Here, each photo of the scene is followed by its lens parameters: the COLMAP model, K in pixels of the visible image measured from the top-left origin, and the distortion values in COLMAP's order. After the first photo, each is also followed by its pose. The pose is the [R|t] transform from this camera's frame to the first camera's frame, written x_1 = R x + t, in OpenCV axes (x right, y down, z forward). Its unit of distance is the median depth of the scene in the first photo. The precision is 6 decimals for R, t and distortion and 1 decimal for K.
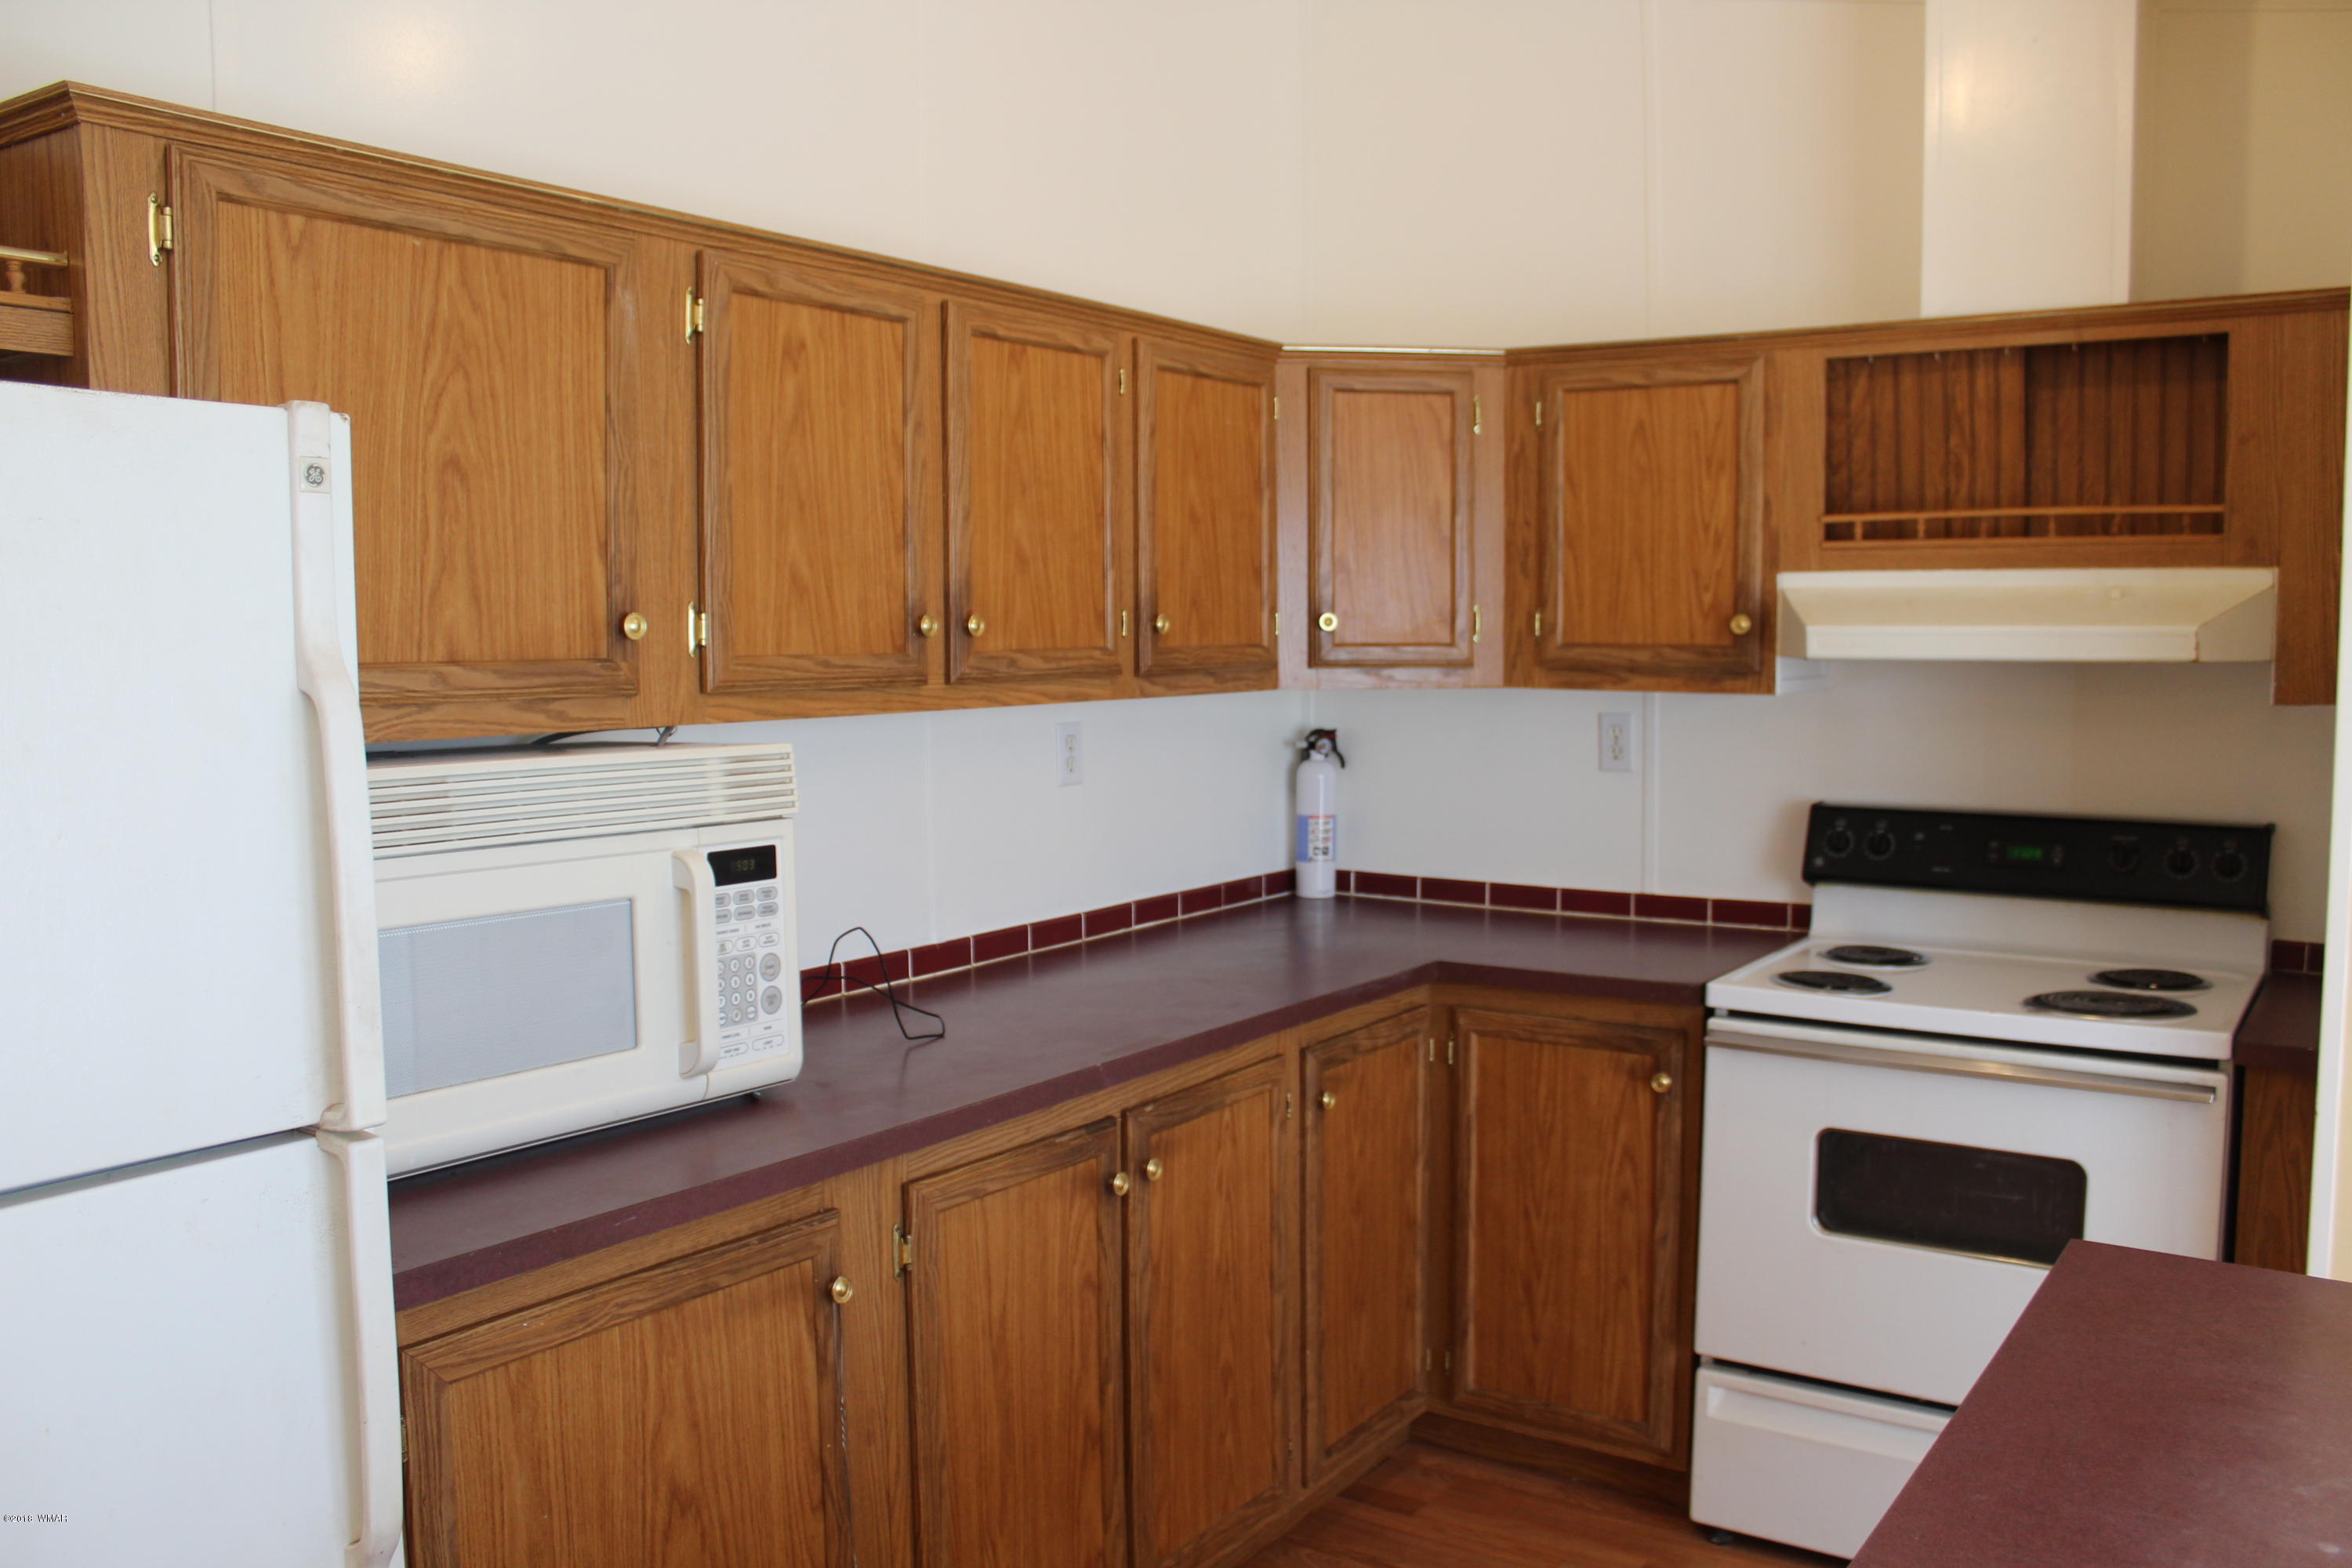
lens RADIAL K [[1957.7, 0, 1182.8], [0, 1957.7, 798.3], [0, 0, 1]] dist [-0.155228, 0.133045]
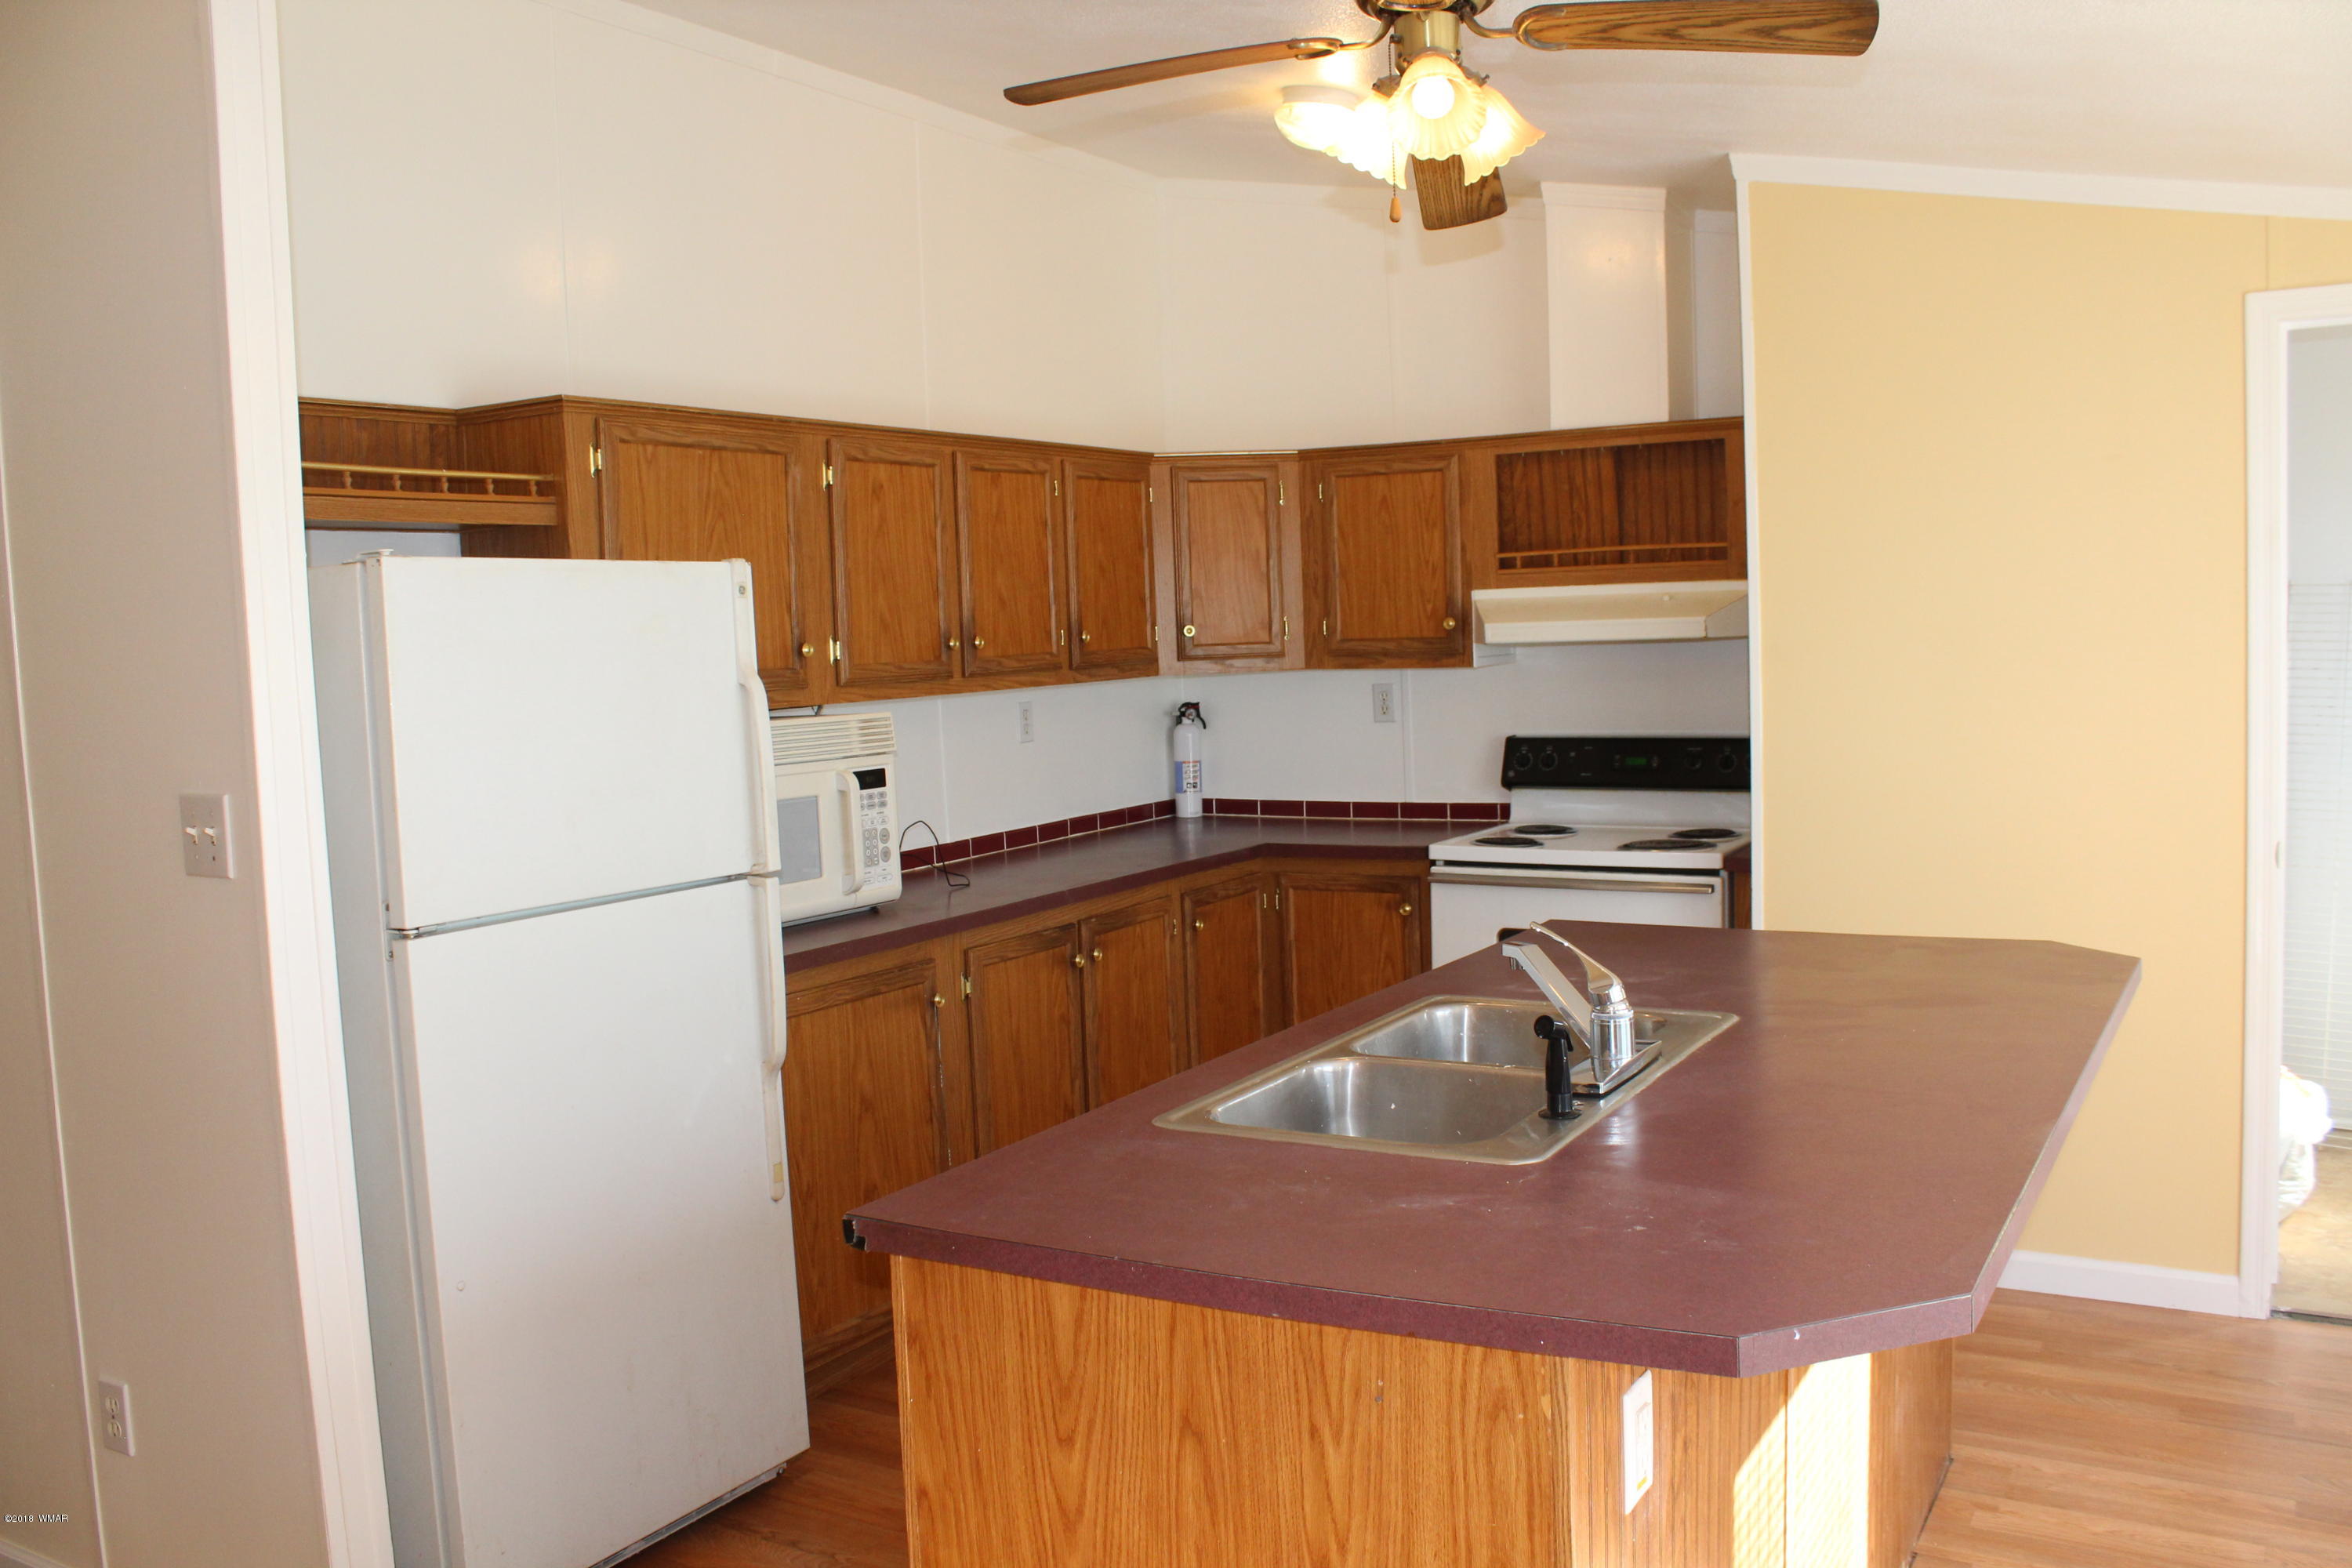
lens RADIAL K [[1957.7, 0, 1184.7], [0, 1957.7, 776.0], [0, 0, 1]] dist [-0.155228, 0.133045]
pose [[0.997446, -0.037196, 0.060978, -0.032745], [0.037813, 0.999244, -0.009010, 0.044923], [-0.060596, 0.011293, 0.998098, -0.637265]]
